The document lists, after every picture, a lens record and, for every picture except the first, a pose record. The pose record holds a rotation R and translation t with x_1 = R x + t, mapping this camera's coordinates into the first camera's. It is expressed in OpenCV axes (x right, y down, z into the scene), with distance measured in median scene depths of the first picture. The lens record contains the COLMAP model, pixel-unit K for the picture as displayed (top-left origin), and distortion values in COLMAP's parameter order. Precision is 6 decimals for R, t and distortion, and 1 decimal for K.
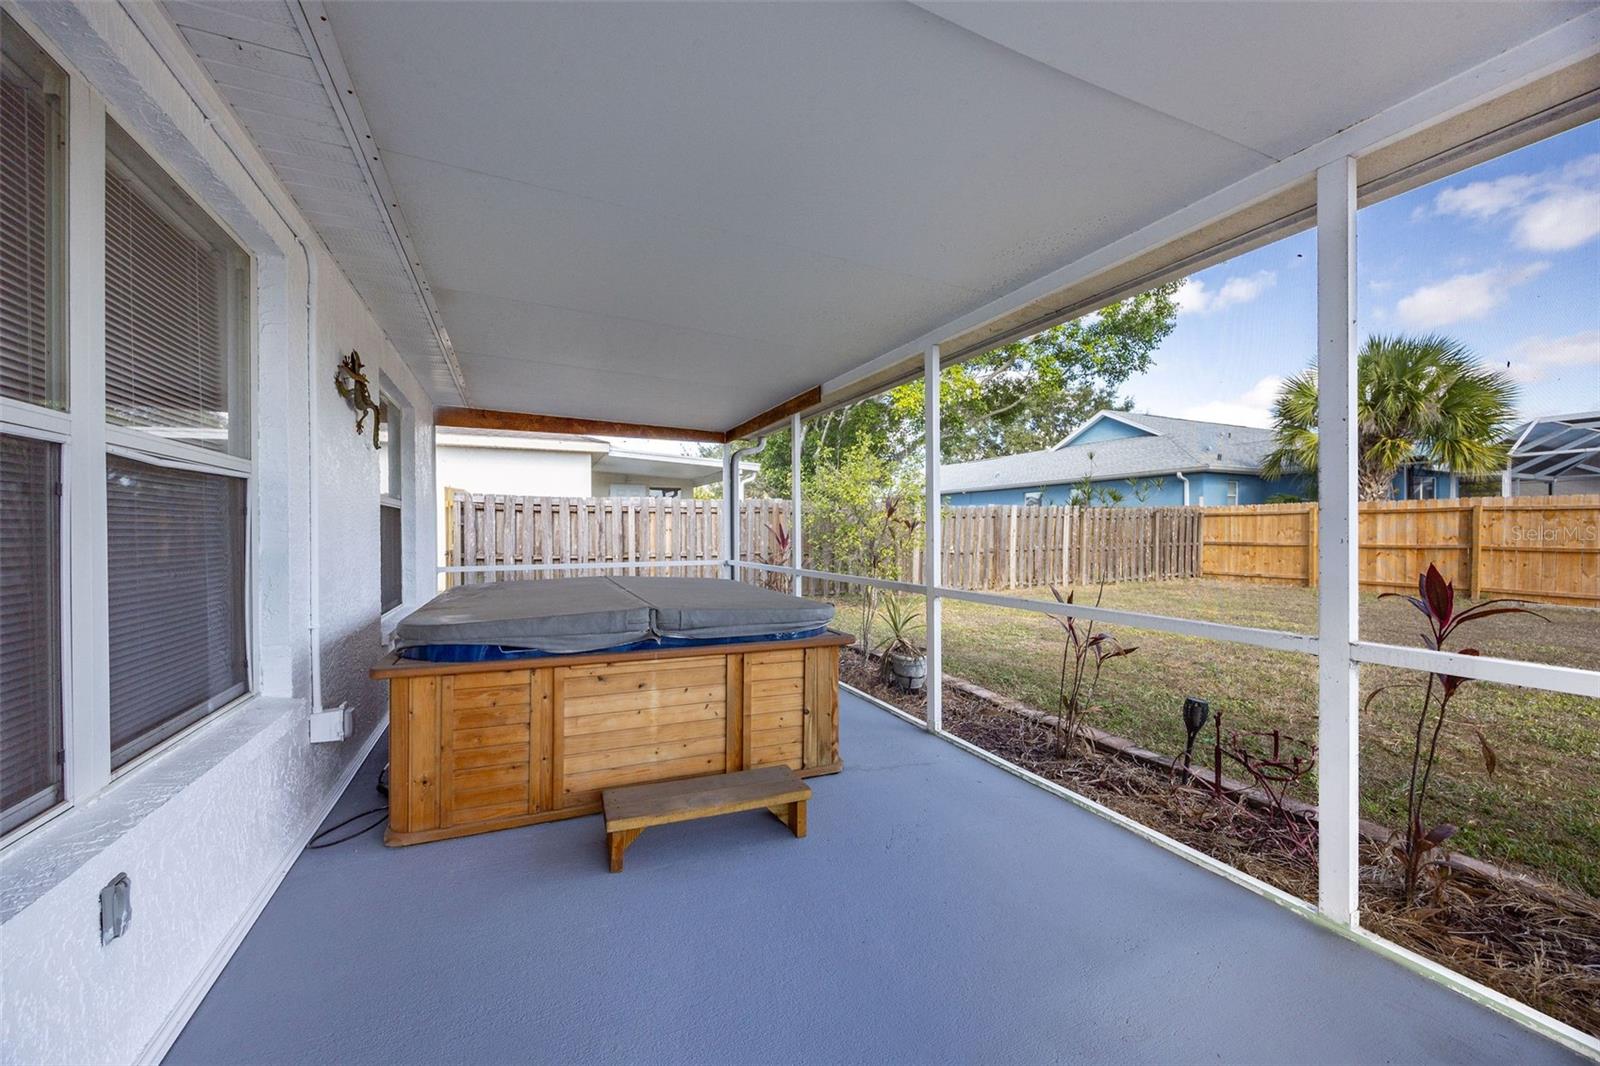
lens RADIAL K [[615.4, 0, 800.0], [0, 615.4, 533.0], [0, 0, 1]] dist [-0.001411, -0.000217]
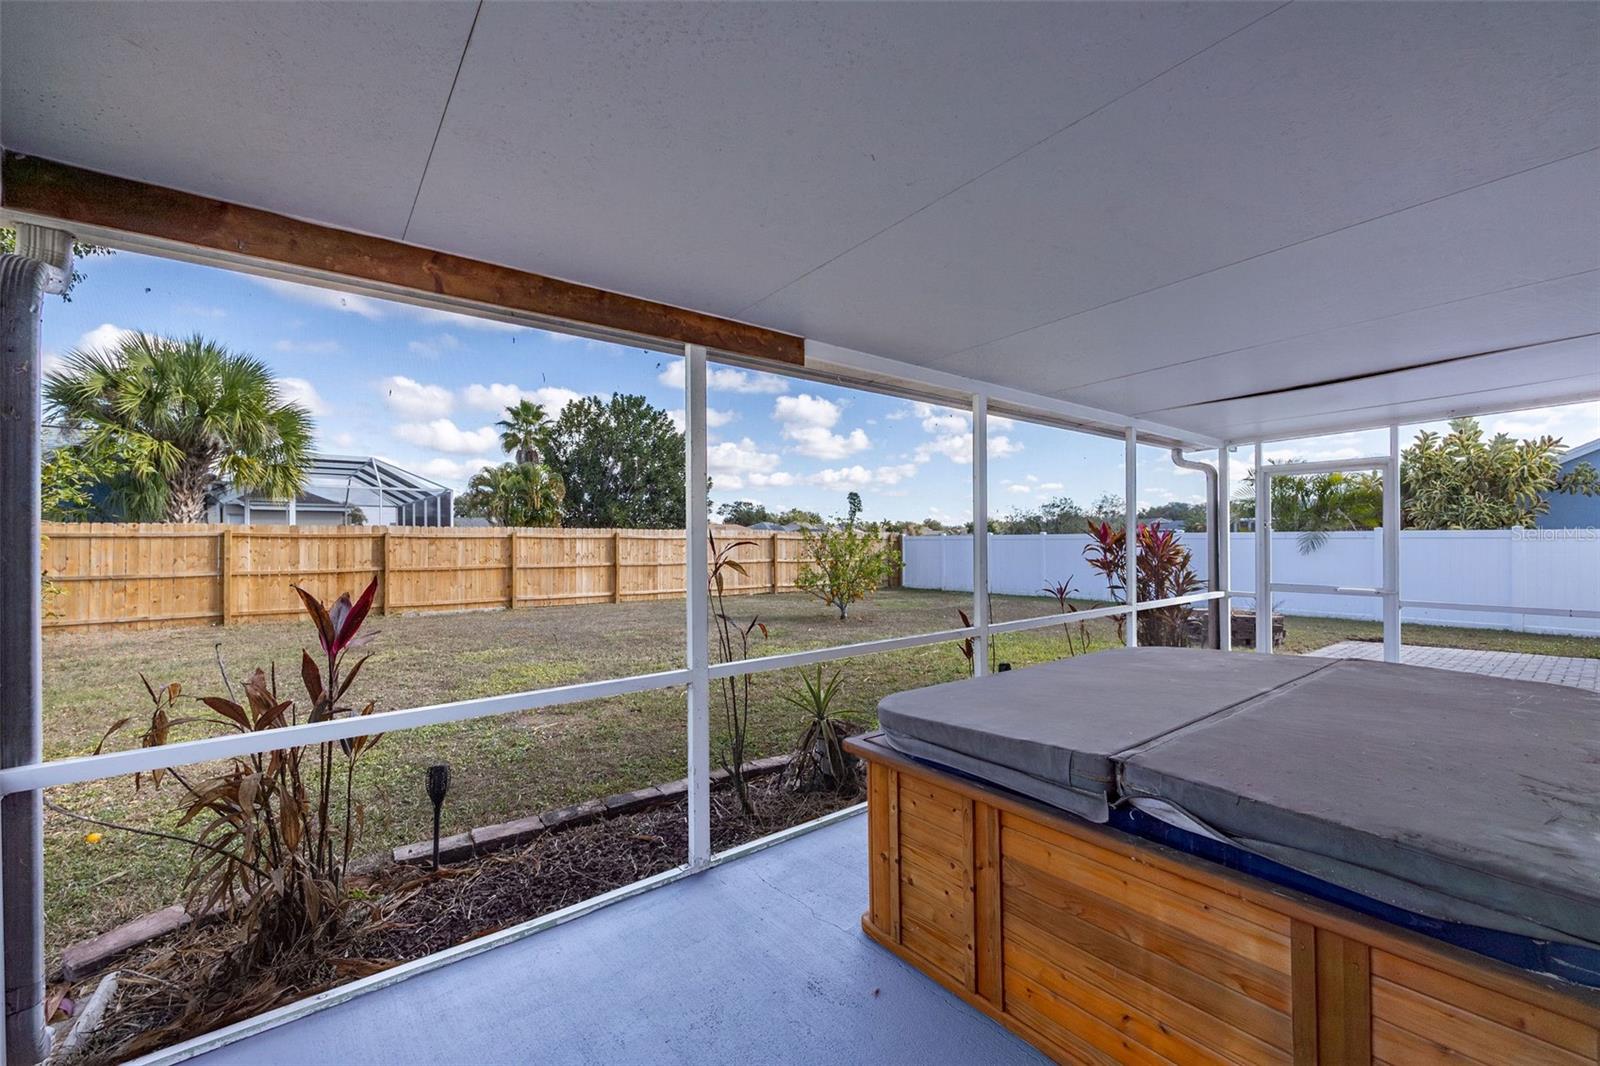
lens RADIAL K [[642.8, 0, 780.1], [0, 642.8, 537.4], [0, 0, 1]] dist [-0.000600, -0.000078]
pose [[-0.215351, 0.017492, 0.976380, -0.184067], [0.017171, 0.999753, -0.014123, -0.005737], [-0.976386, 0.013724, -0.215599, 0.447189]]
